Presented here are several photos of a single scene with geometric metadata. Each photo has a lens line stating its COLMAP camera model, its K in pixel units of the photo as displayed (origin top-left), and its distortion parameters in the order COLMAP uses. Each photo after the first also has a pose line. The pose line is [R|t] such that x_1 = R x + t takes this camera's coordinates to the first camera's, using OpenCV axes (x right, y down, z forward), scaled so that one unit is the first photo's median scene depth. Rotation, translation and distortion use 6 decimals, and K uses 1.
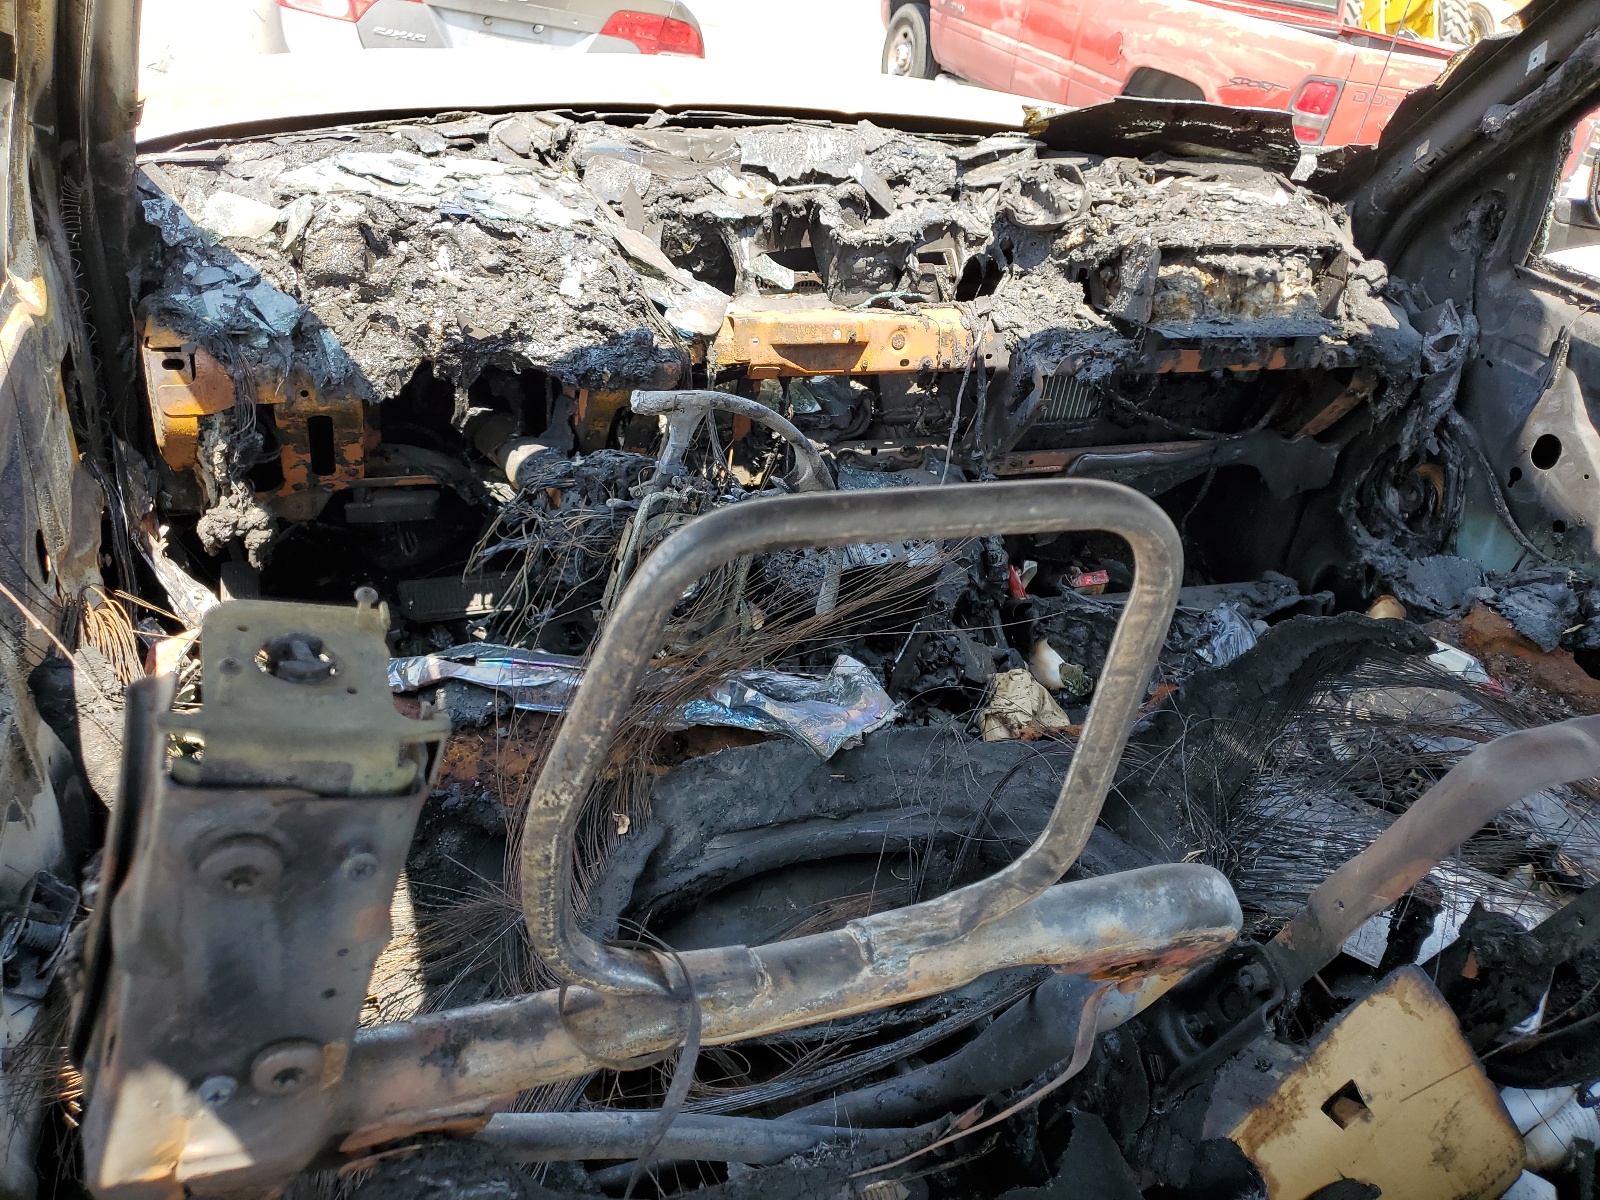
lens RADIAL K [[1212.3, 0, 799.6], [0, 1212.3, 622.0], [0, 0, 1]] dist [-0.006724, 0.009017]
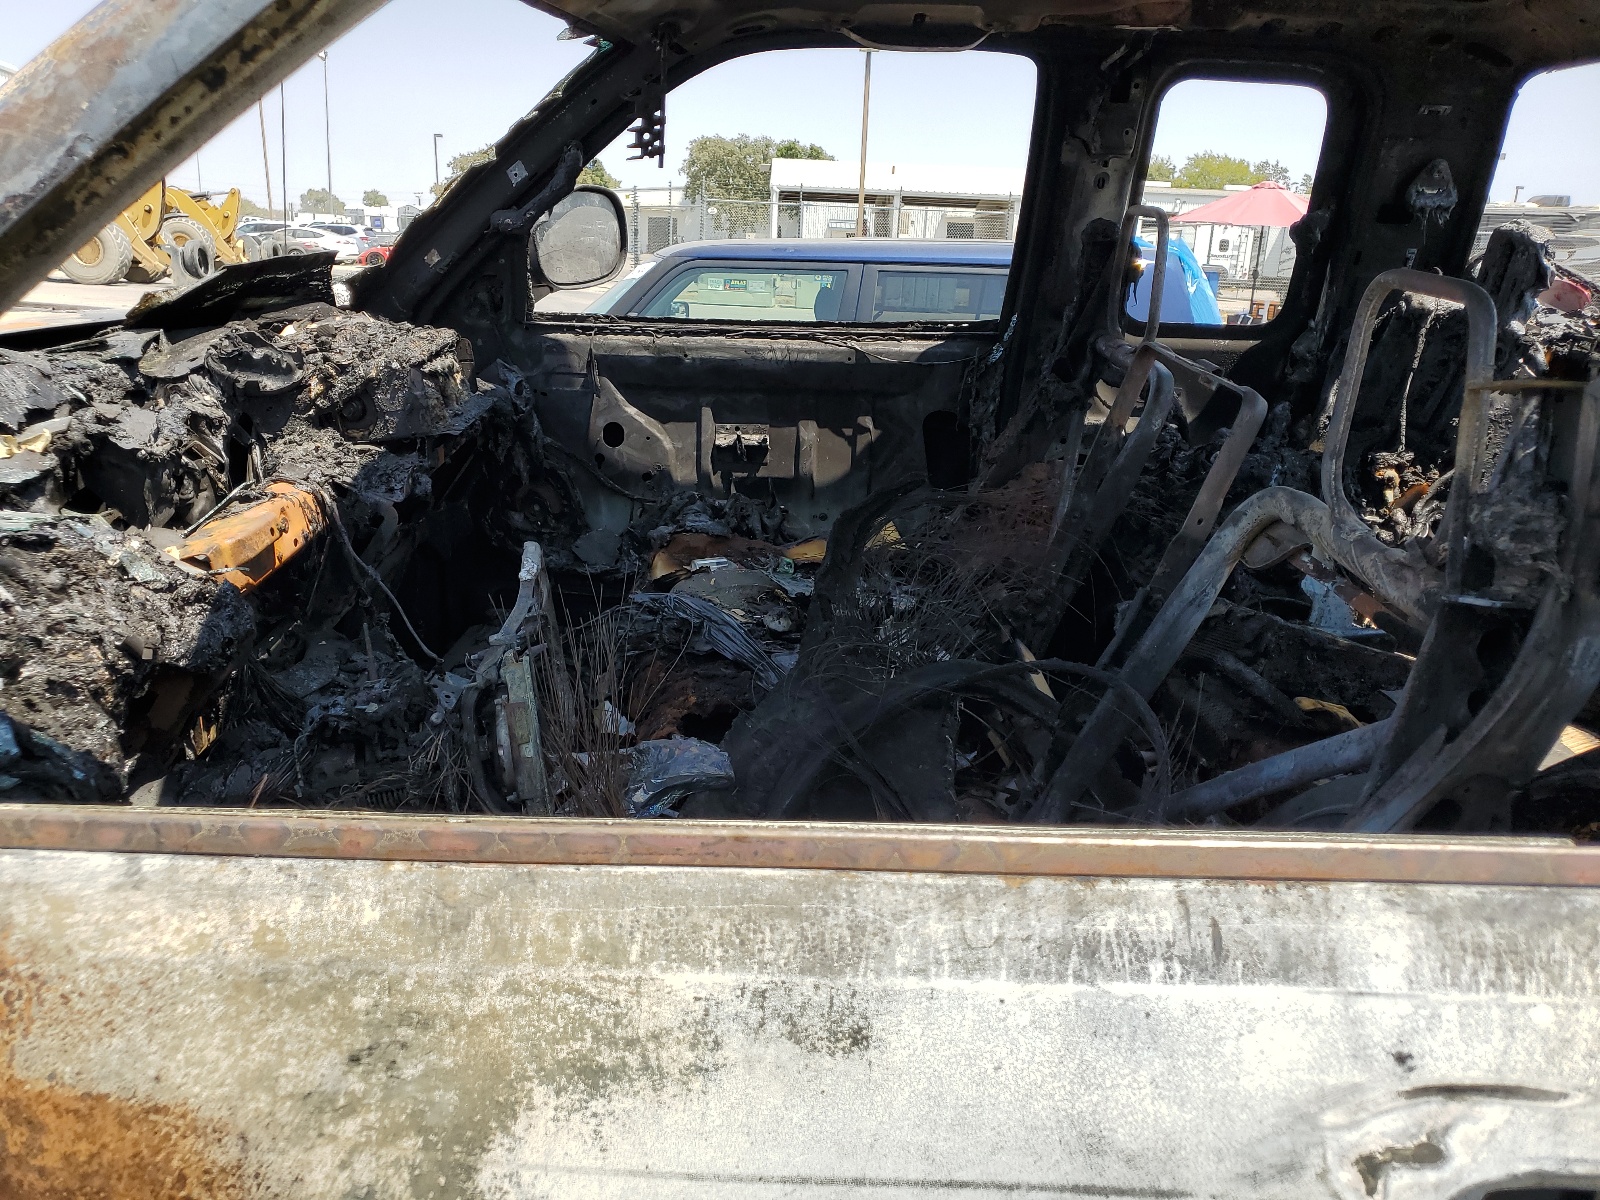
lens RADIAL K [[1256.2, 0, 768.5], [0, 1256.2, 599.0], [0, 0, 1]] dist [0.005366, -0.081457]
pose [[0.339492, -0.404800, 0.849048, -0.768660], [0.513862, 0.835870, 0.193049, -0.209877], [-0.787839, 0.370754, 0.491783, 0.274485]]
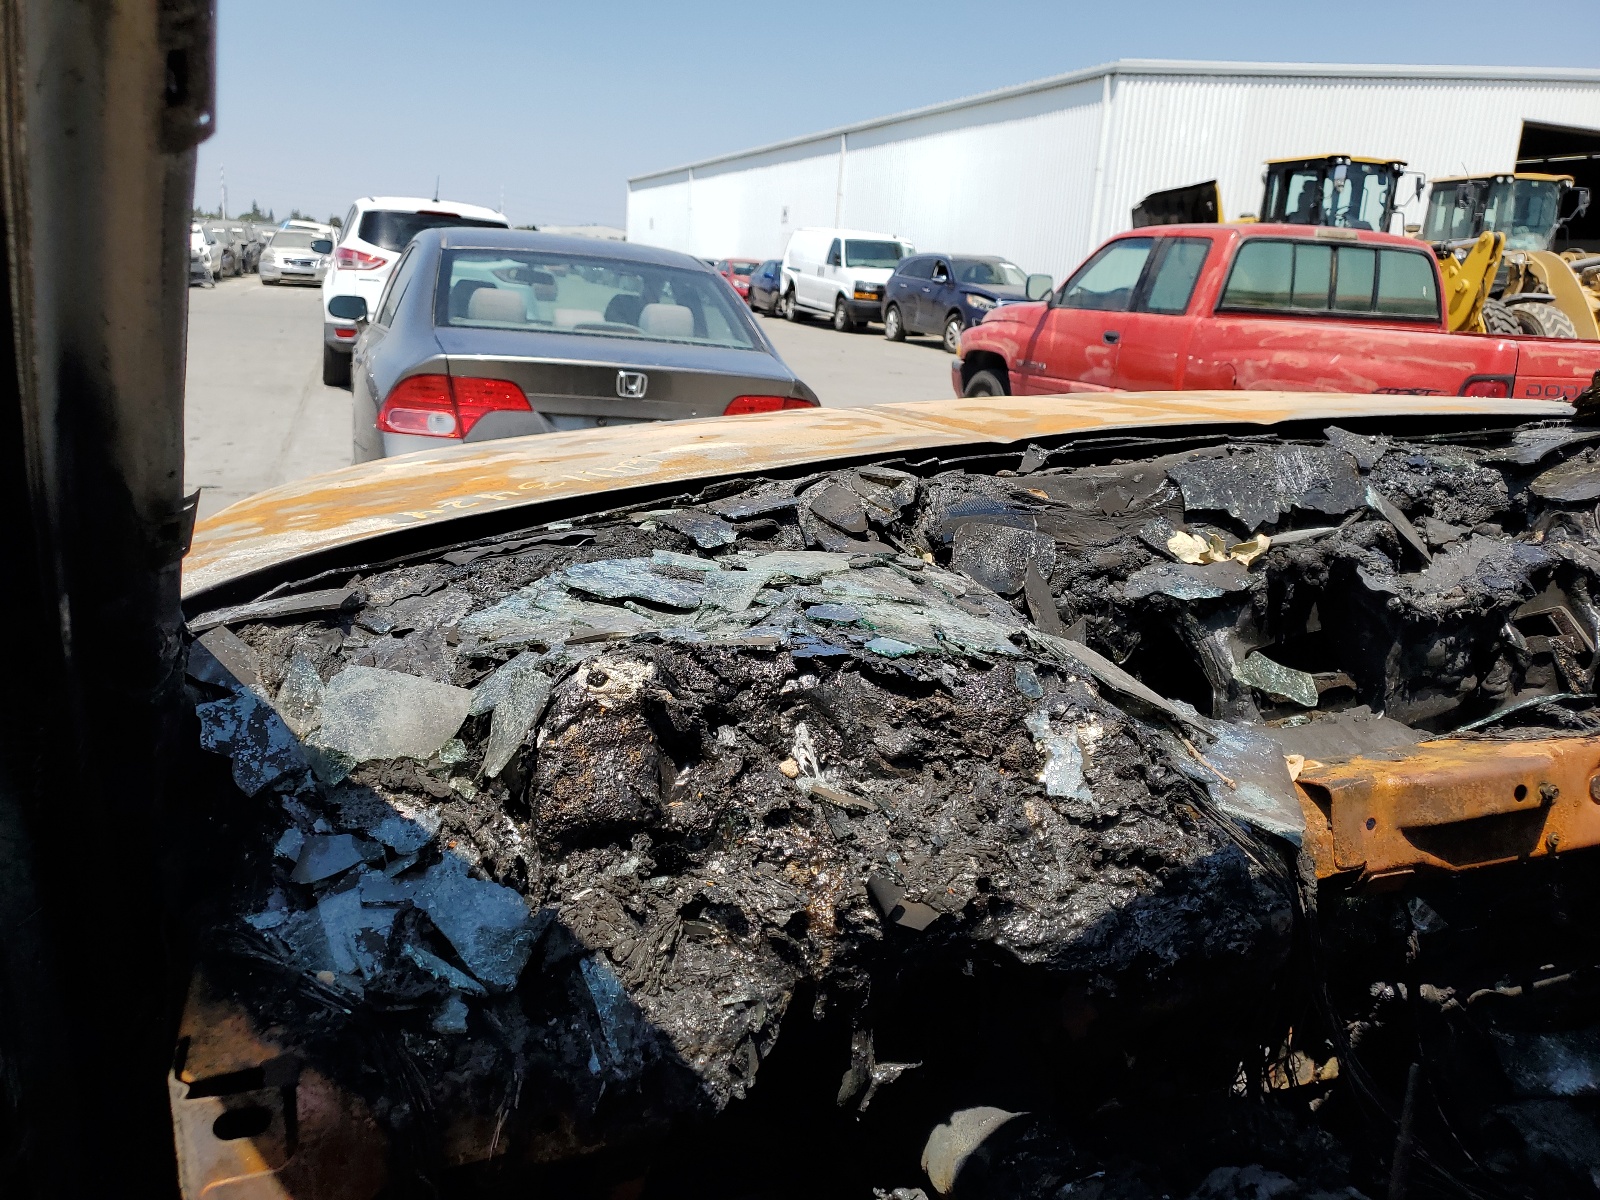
lens RADIAL K [[1256.2, 0, 768.5], [0, 1256.2, 599.0], [0, 0, 1]] dist [0.005366, -0.081457]
pose [[0.991294, -0.111641, -0.069802, -0.264508], [0.084462, 0.945877, -0.313341, -0.201552], [0.101006, 0.304718, 0.947072, 0.511729]]
